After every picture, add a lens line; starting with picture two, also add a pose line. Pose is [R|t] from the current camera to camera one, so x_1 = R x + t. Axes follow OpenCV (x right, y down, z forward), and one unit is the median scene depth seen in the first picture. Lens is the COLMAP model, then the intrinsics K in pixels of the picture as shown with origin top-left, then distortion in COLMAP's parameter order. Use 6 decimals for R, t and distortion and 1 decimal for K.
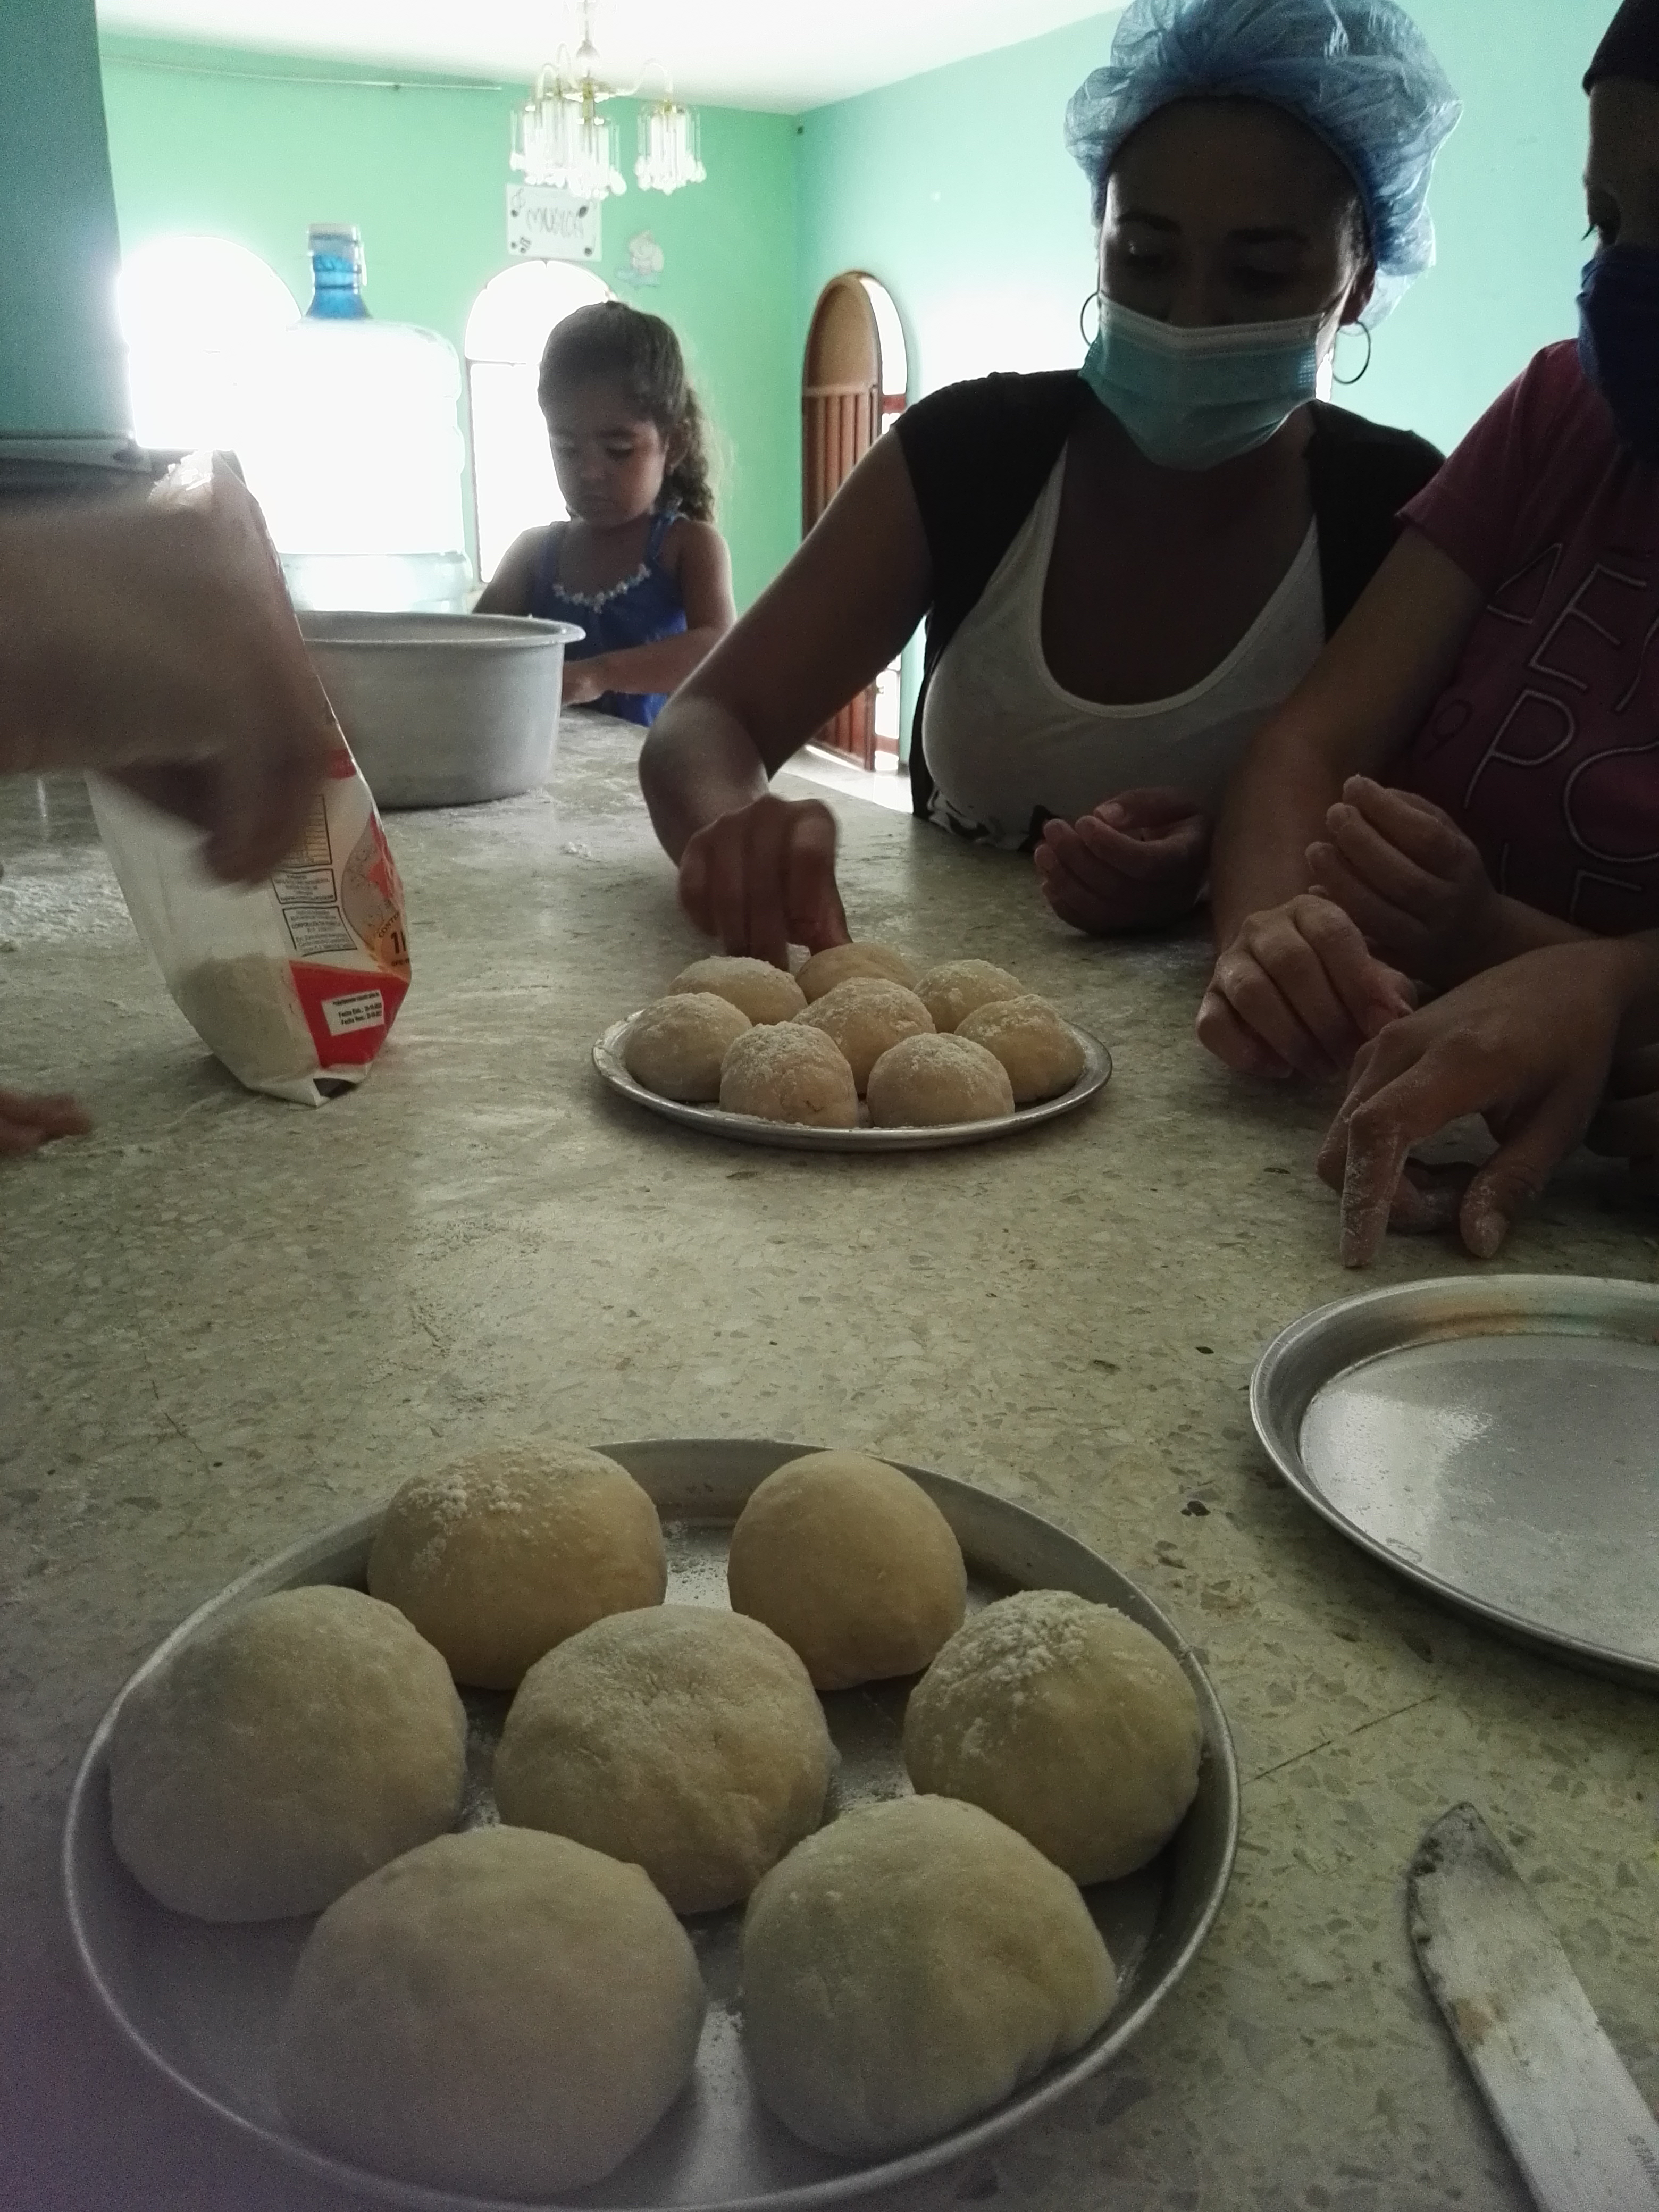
lens RADIAL K [[1816.5, 0, 827.6], [0, 1816.5, 1110.1], [0, 0, 1]] dist [0.059063, -0.109282]
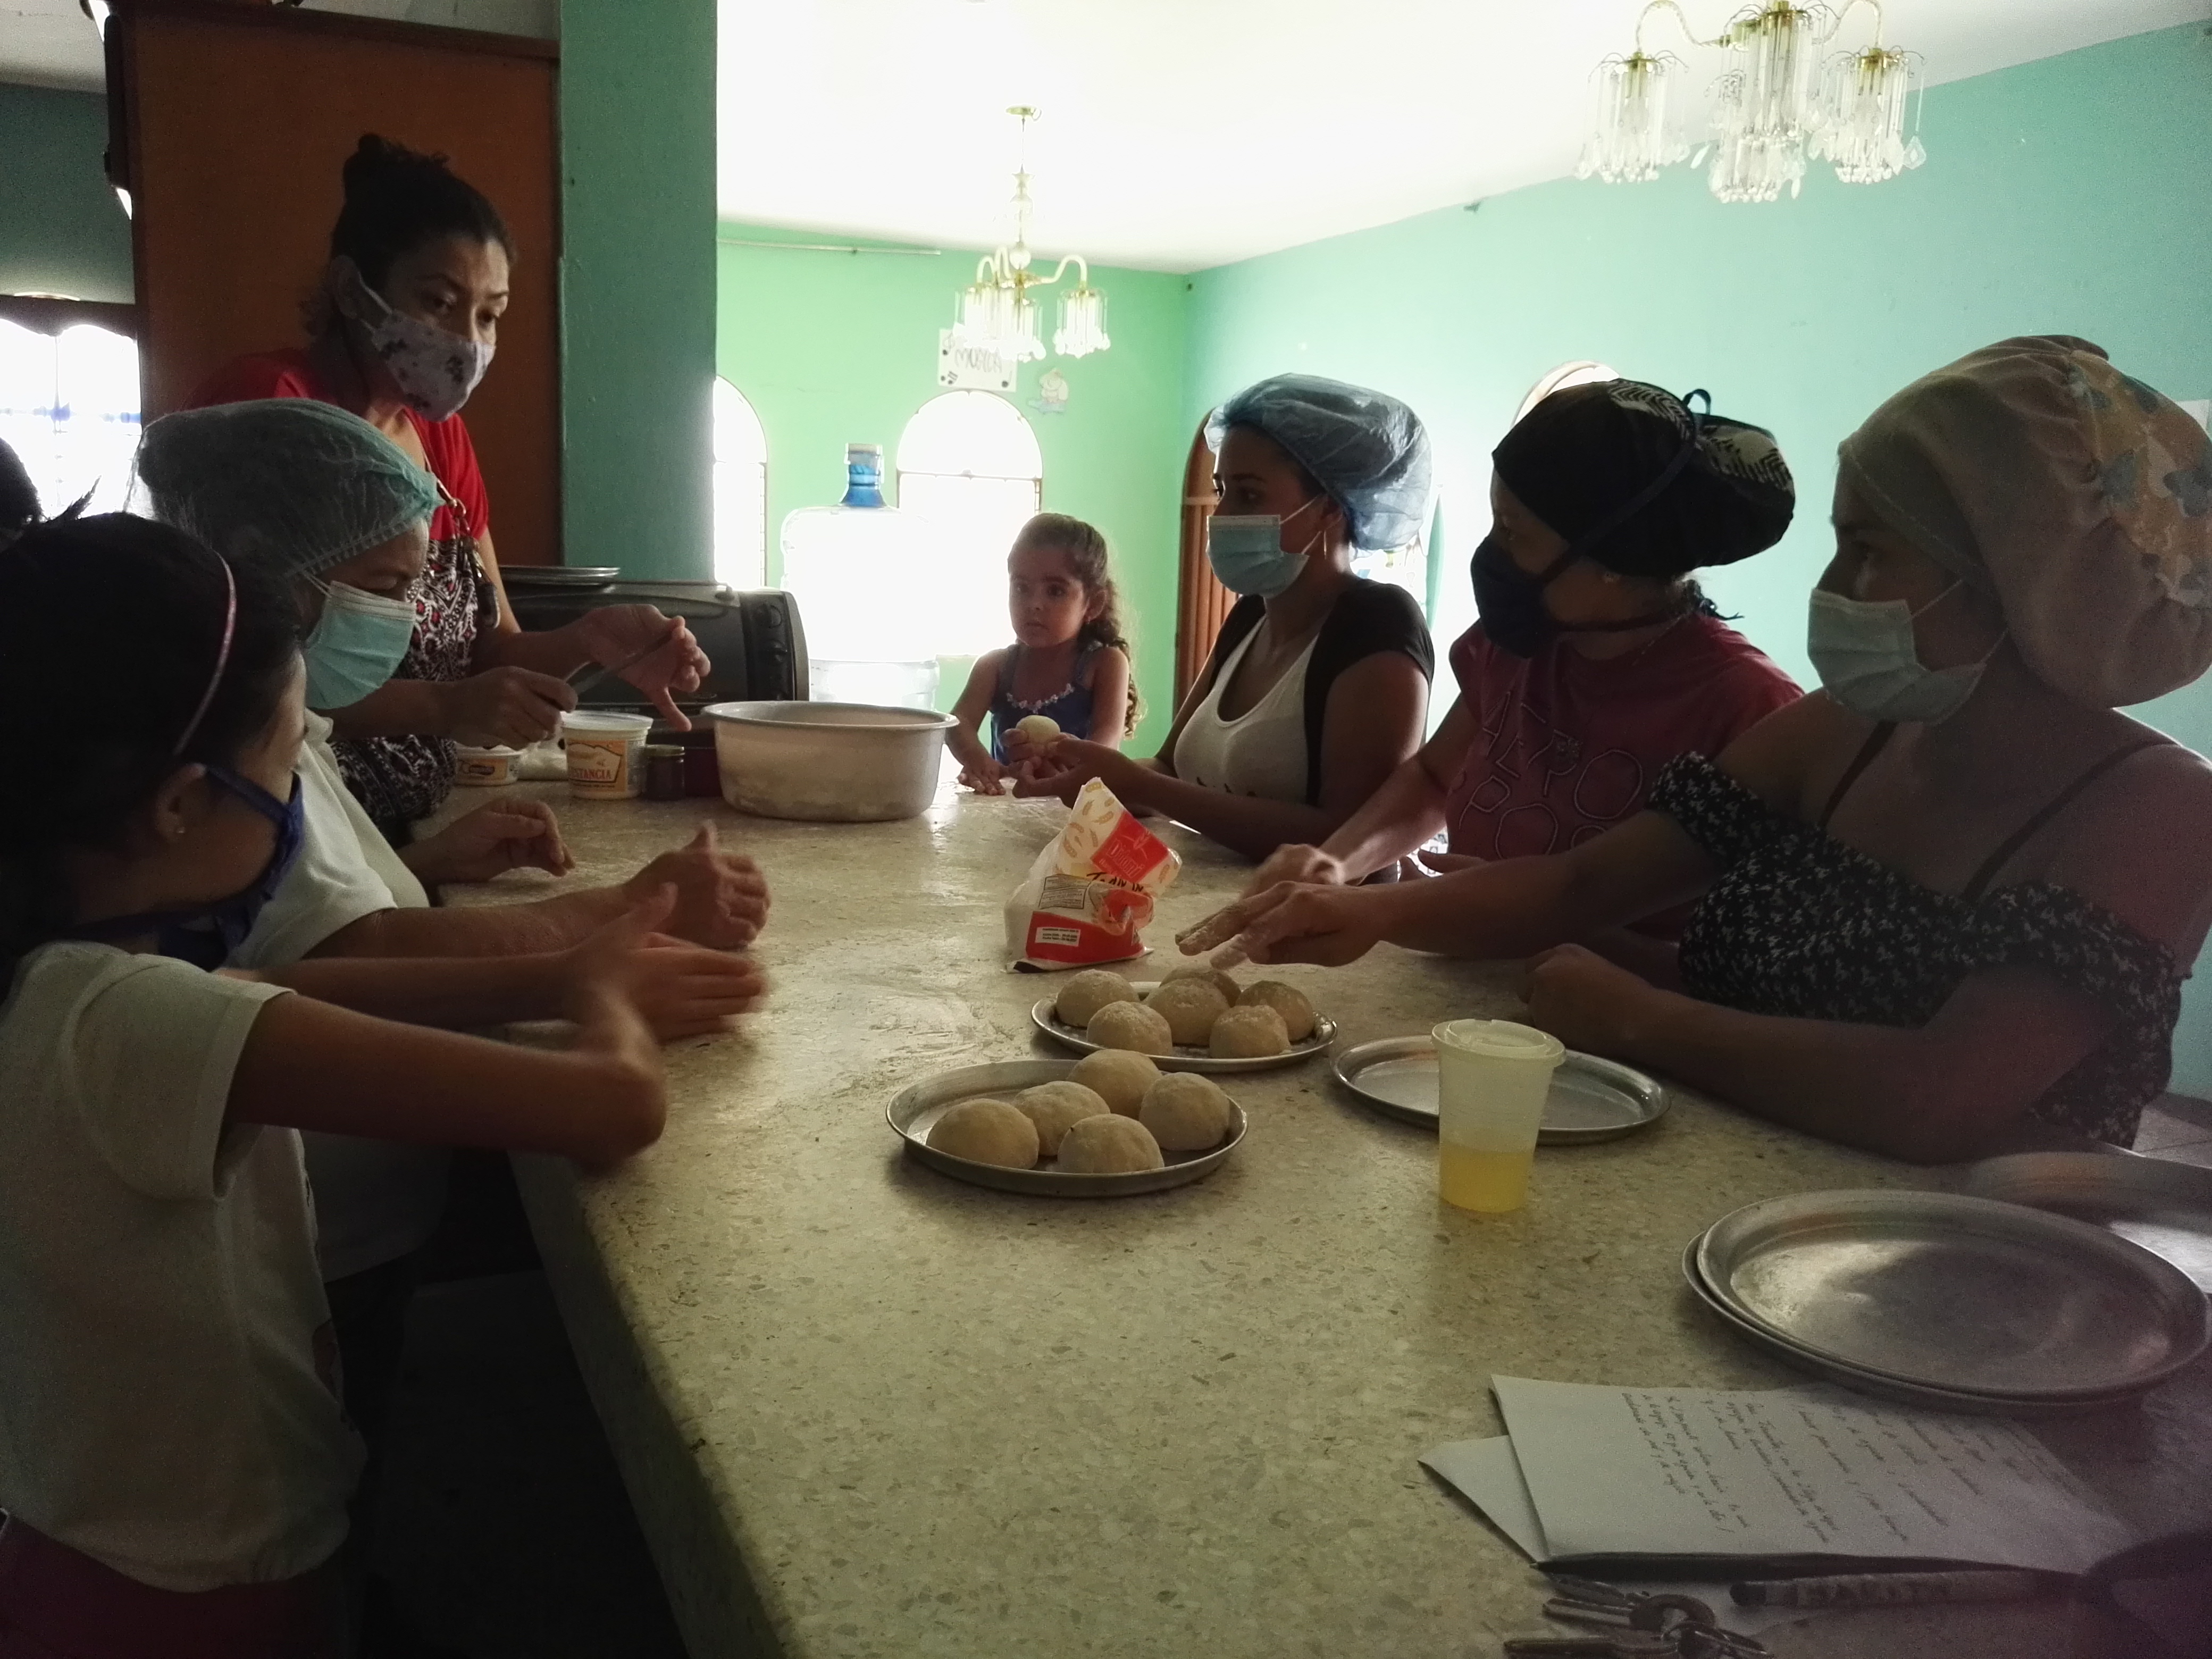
lens RADIAL K [[1816.5, 0, 1055.7], [0, 1816.5, 859.2], [0, 0, 1]] dist [0.059063, -0.109282]
pose [[0.996433, 0.038049, -0.075322, 0.002337], [-0.049829, 0.985650, -0.161277, 0.029405], [0.068104, 0.164455, 0.984031, -0.151206]]
